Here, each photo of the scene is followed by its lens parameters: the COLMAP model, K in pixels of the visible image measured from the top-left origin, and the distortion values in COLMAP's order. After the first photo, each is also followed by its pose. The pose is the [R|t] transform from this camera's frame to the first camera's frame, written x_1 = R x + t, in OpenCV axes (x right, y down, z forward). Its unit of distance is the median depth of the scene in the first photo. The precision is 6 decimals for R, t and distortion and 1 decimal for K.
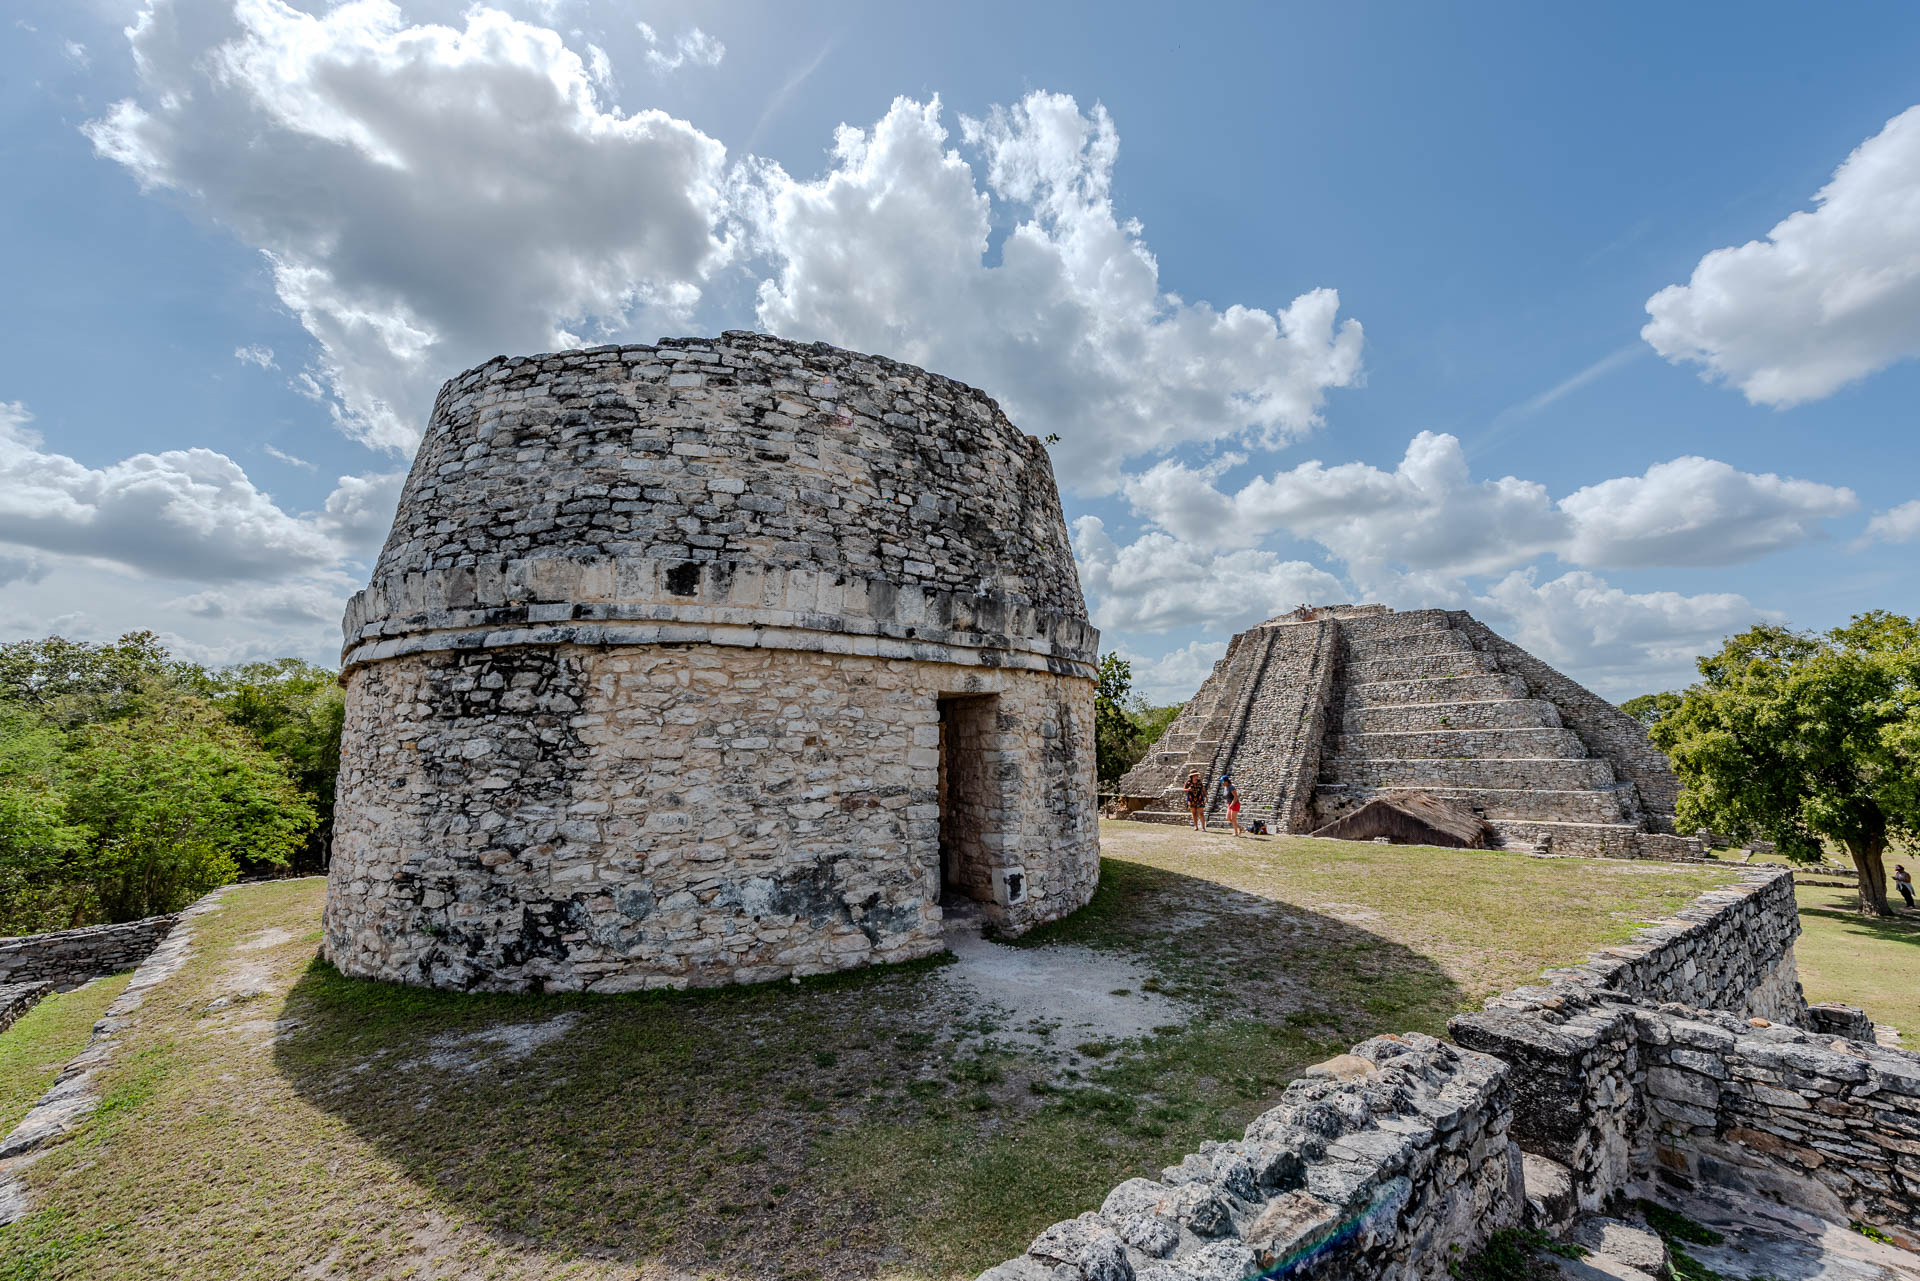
lens RADIAL K [[751.1, 0, 960.0], [0, 751.1, 640.5], [0, 0, 1]] dist [0.005682, -0.000903]
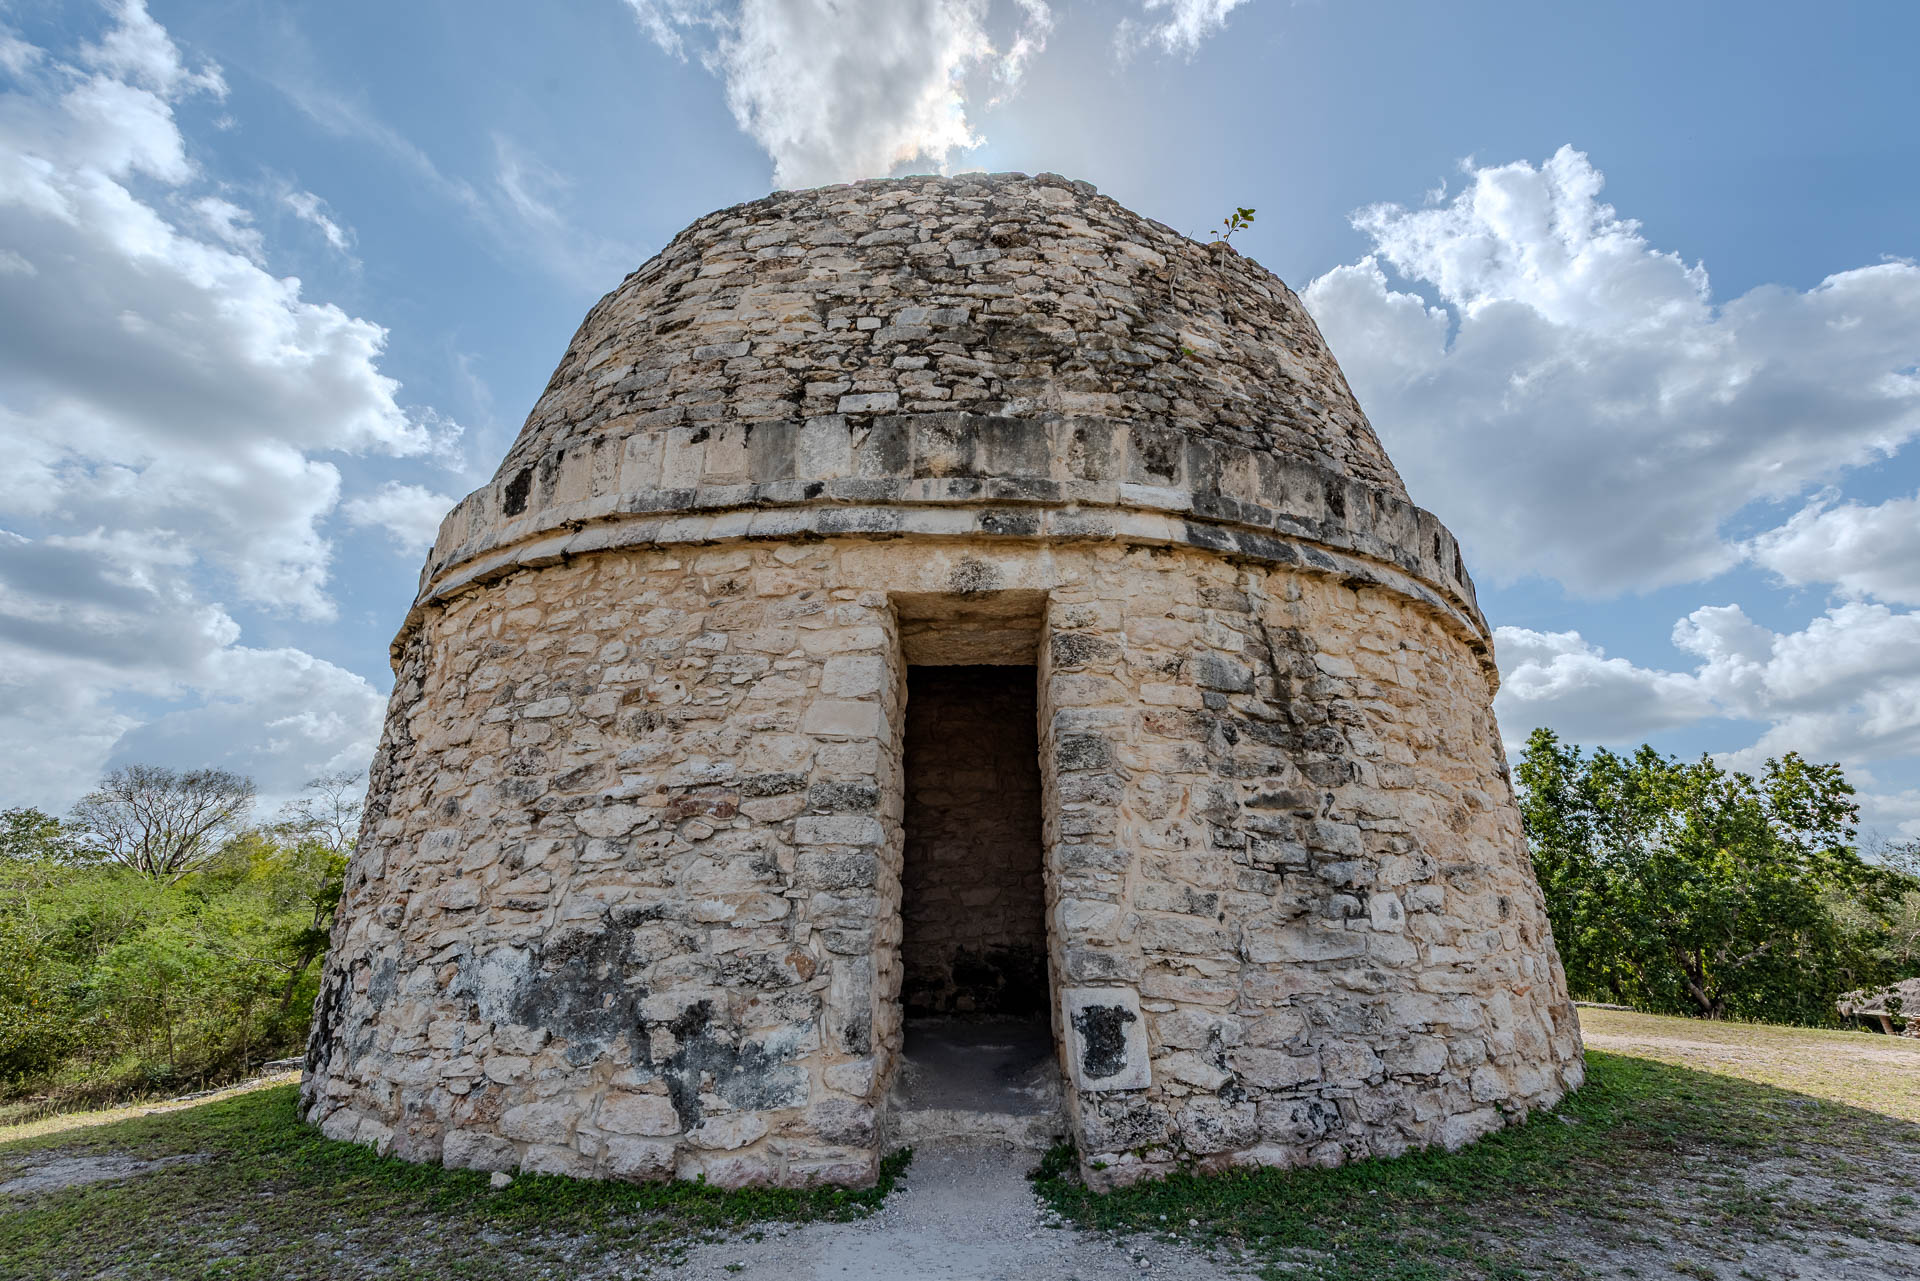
lens RADIAL K [[751.1, 0, 960.0], [0, 751.1, 640.5], [0, 0, 1]] dist [0.005682, -0.000903]
pose [[0.786298, -0.217060, -0.578464, 0.305206], [0.074297, 0.962681, -0.260240, 0.241766], [0.613365, 0.161648, 0.773081, 0.670011]]
